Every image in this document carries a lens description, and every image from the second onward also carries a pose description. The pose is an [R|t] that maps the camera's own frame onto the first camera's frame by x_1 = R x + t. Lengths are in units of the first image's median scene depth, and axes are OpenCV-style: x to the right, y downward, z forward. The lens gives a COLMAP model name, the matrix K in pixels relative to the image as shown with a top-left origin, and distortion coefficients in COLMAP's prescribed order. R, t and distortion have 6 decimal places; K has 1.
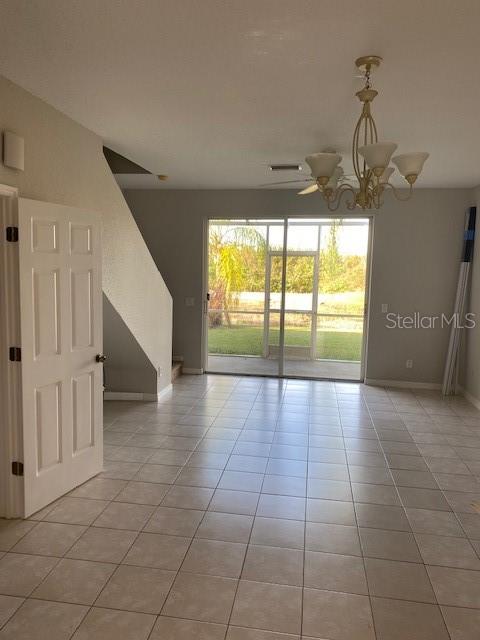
lens RADIAL K [[488.6, 0, 240.0], [0, 488.6, 320.0], [0, 0, 1]] dist [0.066285, -0.081207]
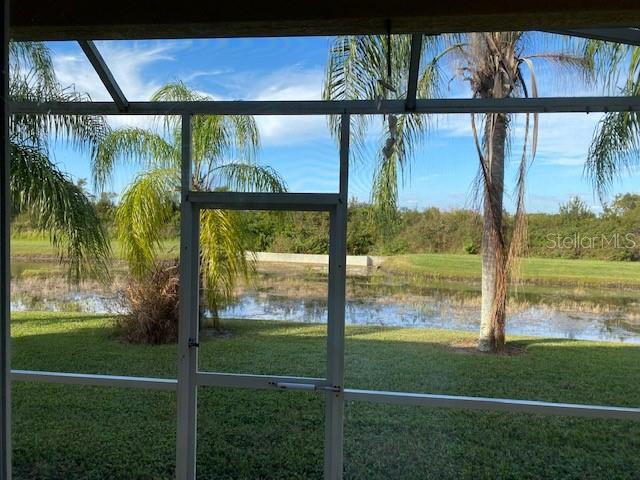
lens RADIAL K [[488.6, 0, 316.4], [0, 488.6, 238.2], [0, 0, 1]] dist [0.066285, -0.081207]
pose [[0.999374, 0.000291, 0.035376, 0.156544], [0.002409, 0.997085, -0.076260, -0.106003], [-0.035295, 0.076297, 0.996460, 0.821449]]
